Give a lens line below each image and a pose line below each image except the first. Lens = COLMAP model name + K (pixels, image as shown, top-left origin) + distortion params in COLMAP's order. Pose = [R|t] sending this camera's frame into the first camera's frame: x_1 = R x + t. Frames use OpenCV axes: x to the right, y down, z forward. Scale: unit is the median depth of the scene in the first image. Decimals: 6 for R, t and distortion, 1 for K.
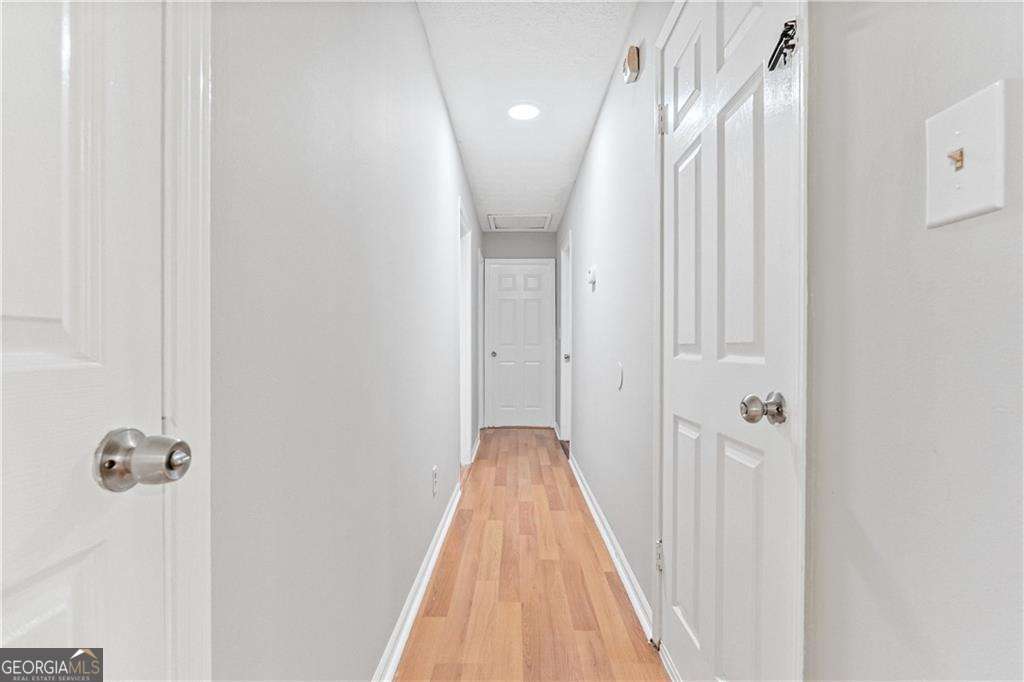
lens RADIAL K [[473.7, 0, 513.1], [0, 473.7, 348.1], [0, 0, 1]] dist [-0.000292, 0.000008]
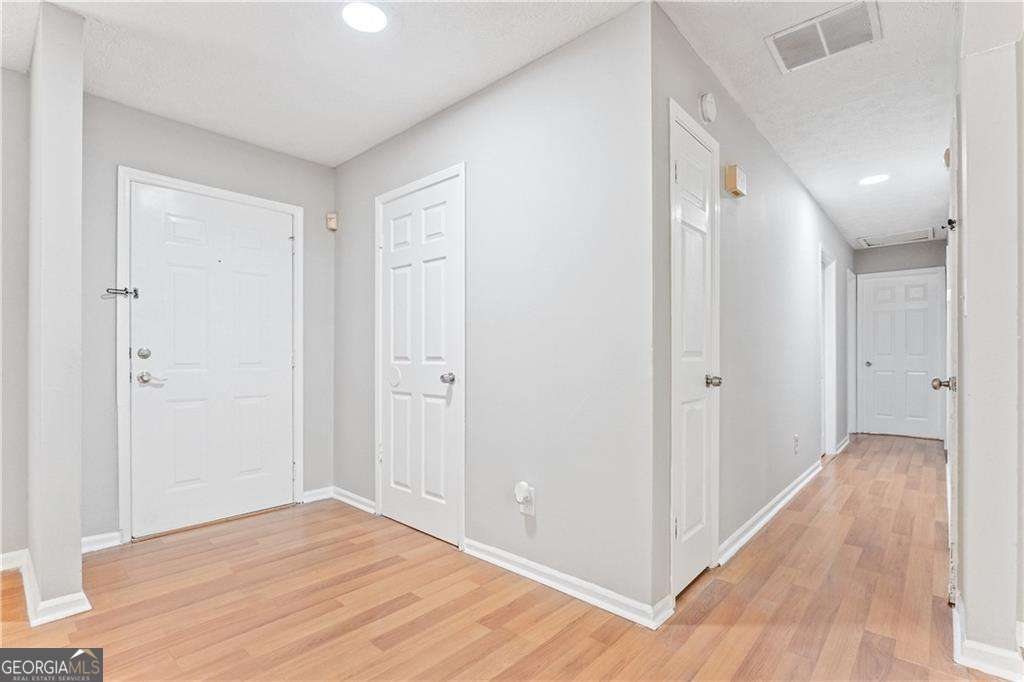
lens RADIAL K [[477.6, 0, 513.7], [0, 477.6, 356.1], [0, 0, 1]] dist [-0.004060, 0.000291]
pose [[0.748982, -0.002443, -0.662586, 0.113218], [-0.000684, 0.999990, -0.004461, 0.001103], [0.662590, 0.003794, 0.748973, -0.501083]]
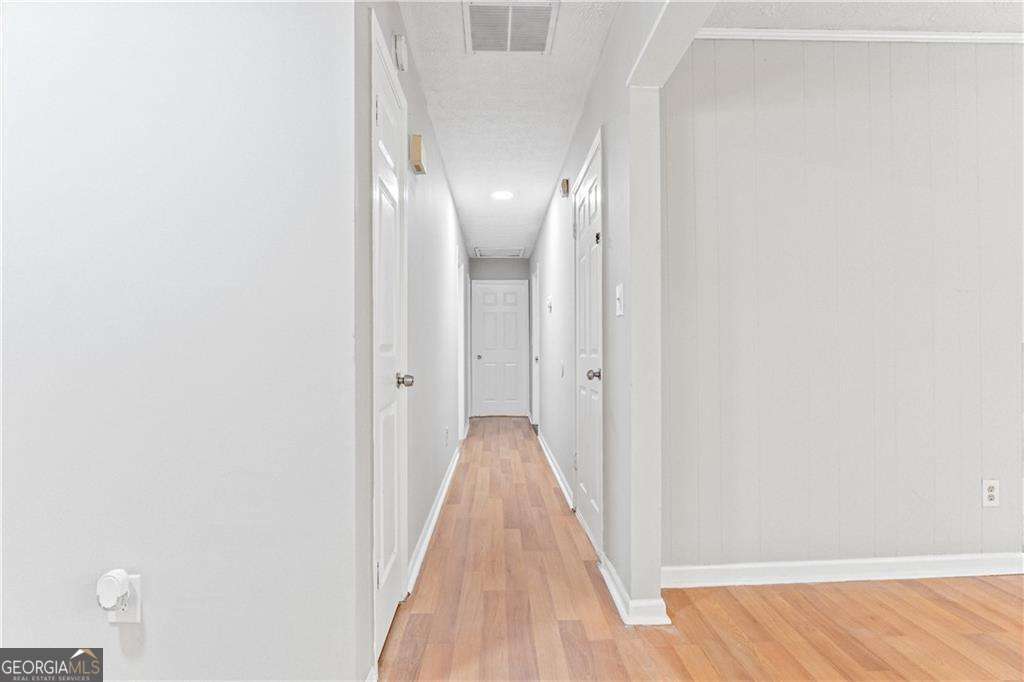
lens RADIAL K [[479.5, 0, 509.4], [0, 479.5, 348.1], [0, 0, 1]] dist [-0.013144, 0.000290]
pose [[0.999422, -0.004676, 0.033678, -0.006470], [0.004959, 0.999953, -0.008314, 0.000528], [-0.033638, 0.008476, 0.999398, -0.392417]]
